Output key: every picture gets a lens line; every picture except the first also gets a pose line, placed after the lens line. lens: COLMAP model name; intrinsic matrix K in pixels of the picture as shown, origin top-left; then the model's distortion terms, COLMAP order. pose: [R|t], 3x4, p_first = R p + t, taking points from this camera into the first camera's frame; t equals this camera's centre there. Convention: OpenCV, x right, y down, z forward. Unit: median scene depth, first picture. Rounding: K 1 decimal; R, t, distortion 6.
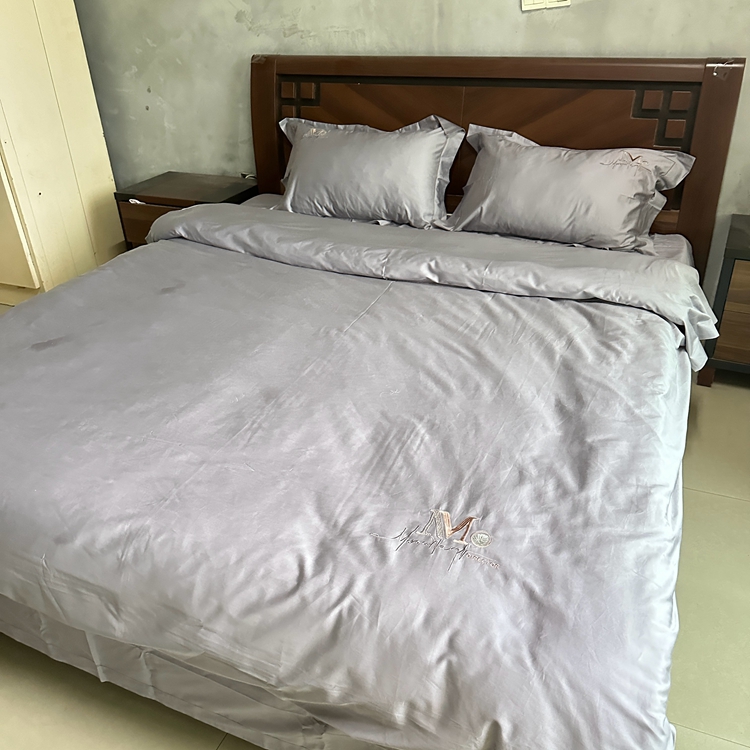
lens RADIAL K [[688.6, 0, 384.4], [0, 688.6, 377.5], [0, 0, 1]] dist [0.132697, -0.248867]
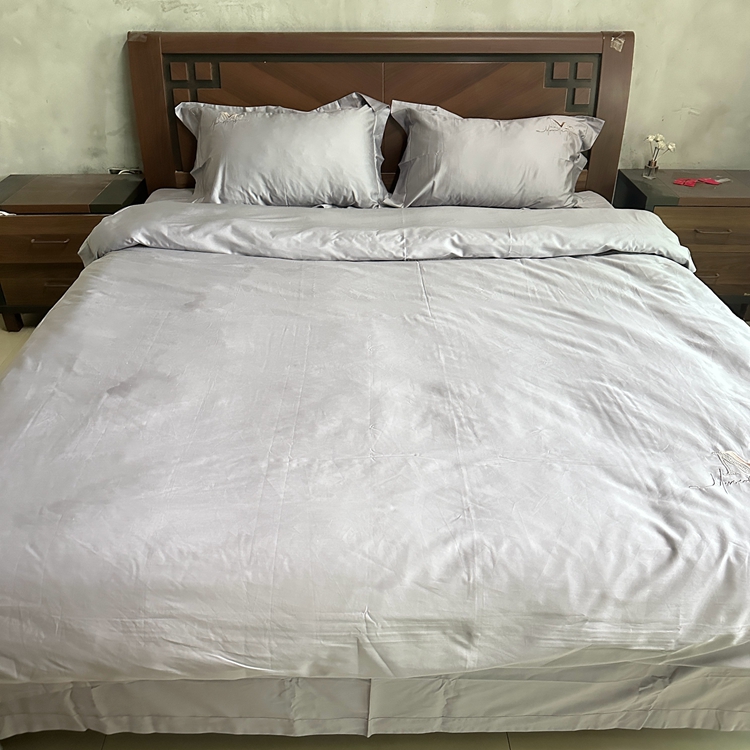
lens RADIAL K [[690.6, 0, 374.7], [0, 690.6, 376.0], [0, 0, 1]] dist [0.134311, -0.246853]
pose [[0.905436, -0.190125, 0.379523, -0.378496], [0.182472, 0.981592, 0.056410, -0.038464], [-0.383261, 0.018177, 0.923461, 0.095115]]
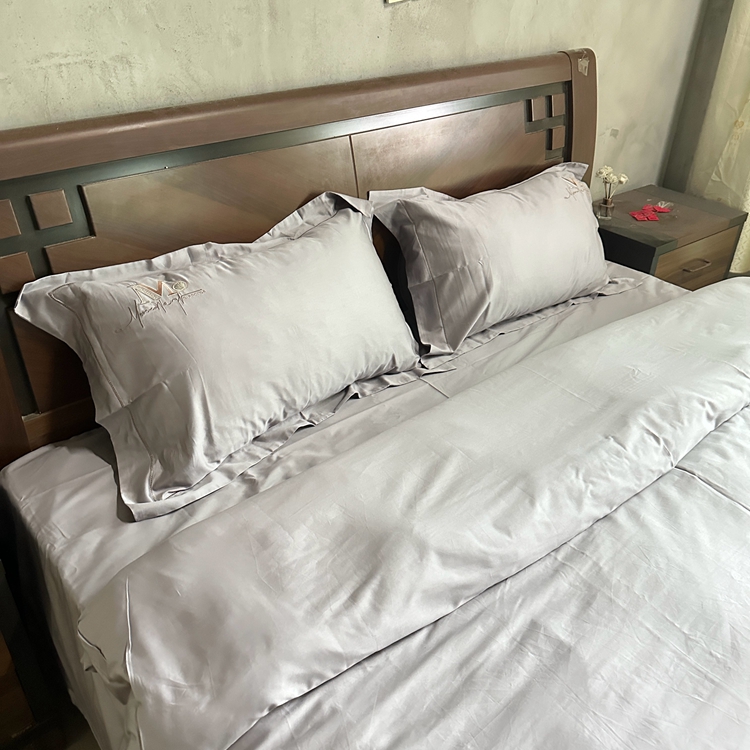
lens RADIAL K [[683.0, 0, 371.0], [0, 683.0, 376.7], [0, 0, 1]] dist [0.137958, -0.219498]
pose [[0.445893, -0.451199, 0.773045, -0.453485], [0.420690, 0.867960, 0.263943, -0.404013], [-0.790063, 0.207522, 0.576832, 0.718945]]
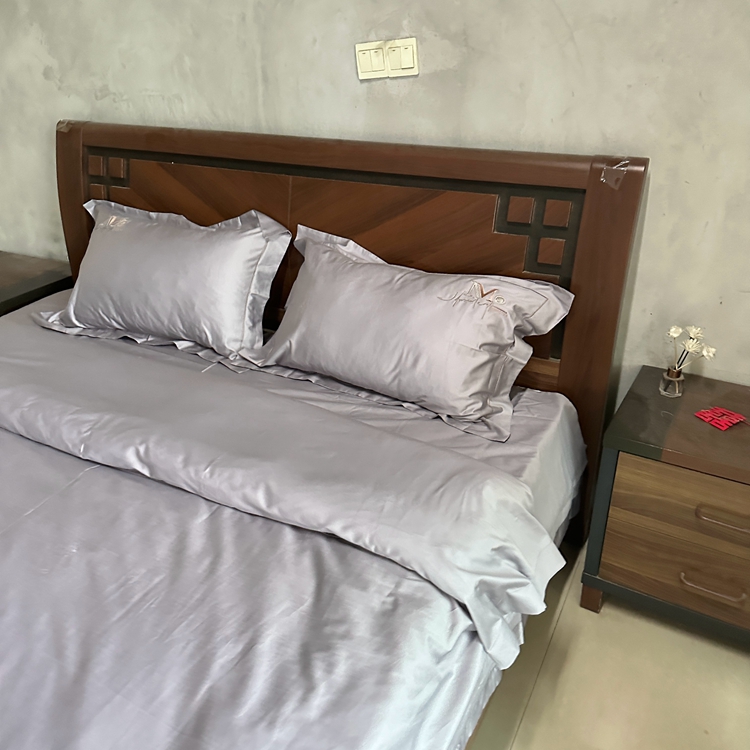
lens RADIAL K [[684.3, 0, 370.9], [0, 684.3, 380.5], [0, 0, 1]] dist [0.183111, -0.365267]
pose [[0.996643, 0.052689, -0.062655, 0.272091], [-0.055254, 0.997673, -0.039941, -0.178382], [0.060405, 0.043269, 0.997236, 0.279921]]
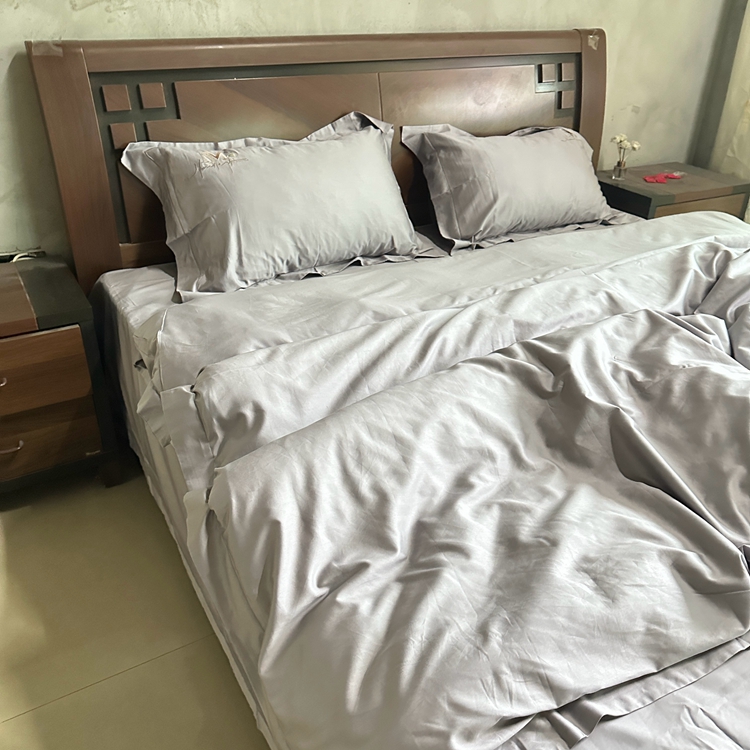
lens RADIAL K [[682.4, 0, 378.3], [0, 682.4, 375.3], [0, 0, 1]] dist [0.121103, -0.193812]
pose [[0.592910, -0.362072, 0.719278, -0.602159], [0.368578, 0.916180, 0.157366, -0.236130], [-0.715966, 0.171806, 0.676665, 0.554088]]
